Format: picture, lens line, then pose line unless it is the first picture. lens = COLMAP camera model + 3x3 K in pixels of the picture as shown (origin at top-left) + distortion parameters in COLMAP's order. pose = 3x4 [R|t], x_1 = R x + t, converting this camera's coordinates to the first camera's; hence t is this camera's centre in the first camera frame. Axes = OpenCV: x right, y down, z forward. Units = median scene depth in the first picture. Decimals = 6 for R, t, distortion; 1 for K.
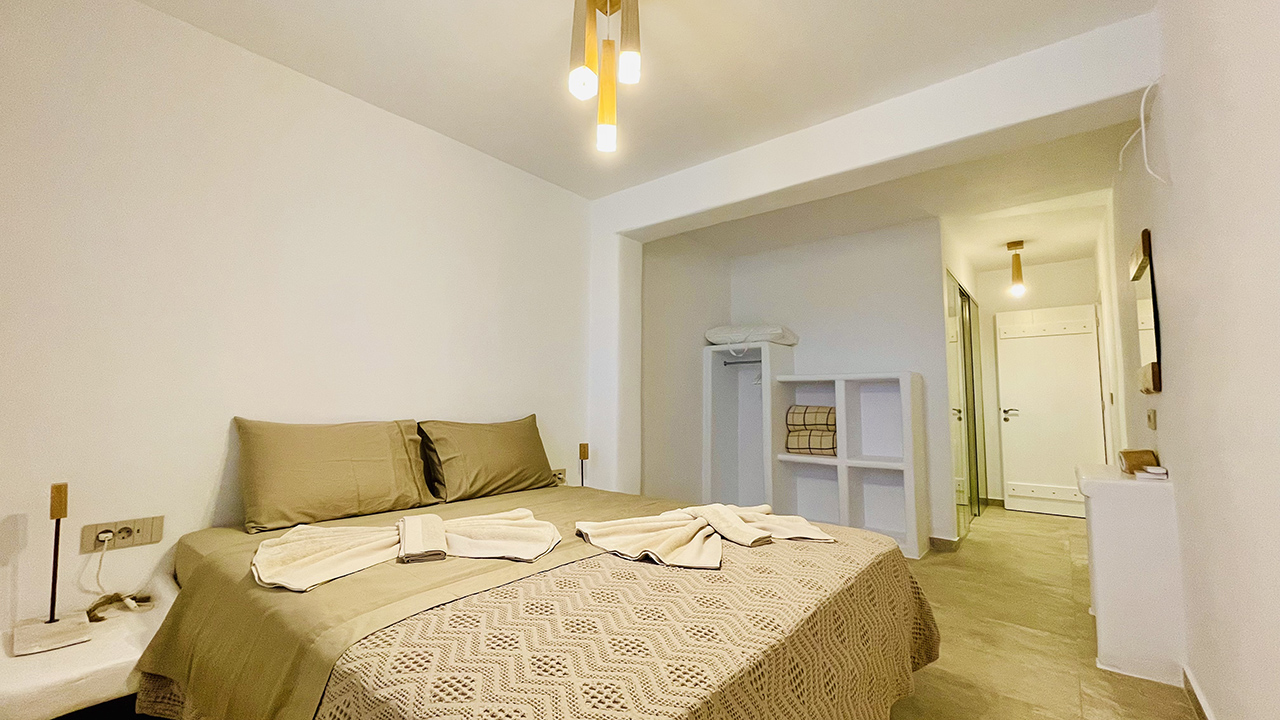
lens RADIAL K [[511.5, 0, 640.0], [0, 511.5, 360.0], [0, 0, 1]] dist [0.002750, 0.000829]
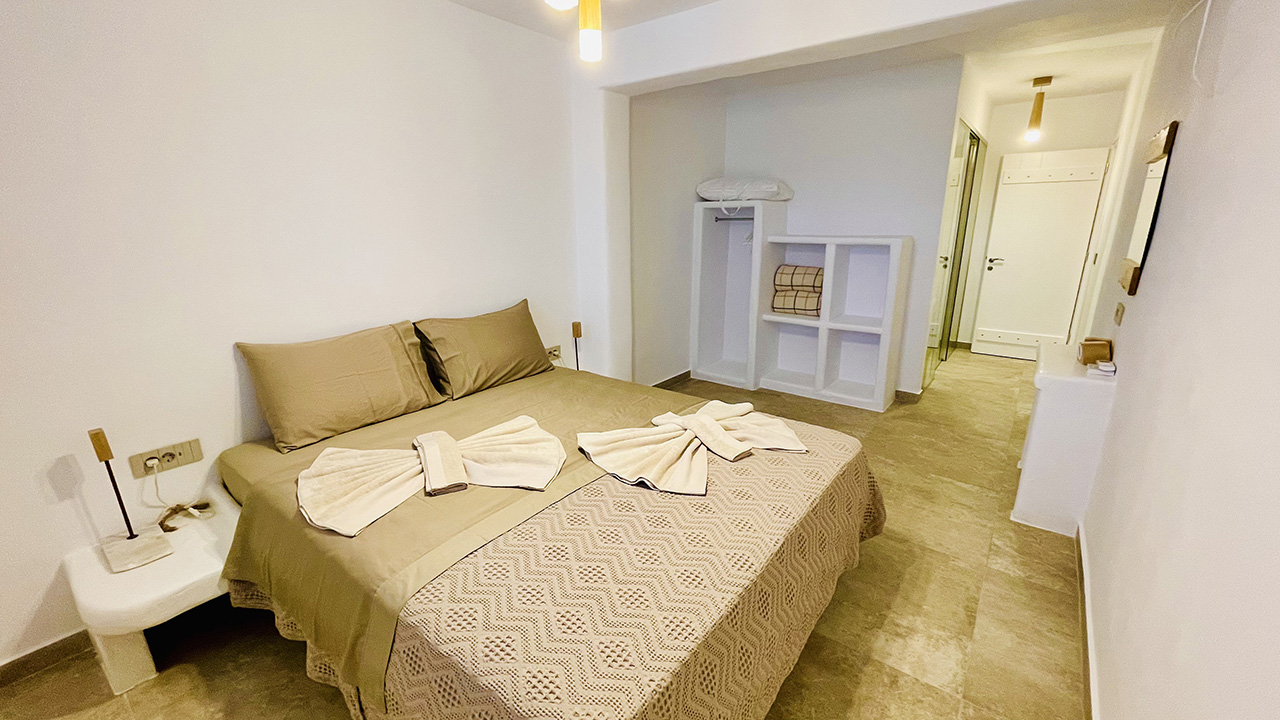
lens RADIAL K [[511.5, 0, 640.0], [0, 511.5, 360.0], [0, 0, 1]] dist [0.002750, 0.000829]
pose [[0.999594, -0.019383, 0.020896, -0.007585], [0.011150, 0.940654, 0.339183, -0.169975], [-0.026231, -0.338812, 0.940488, 0.006579]]
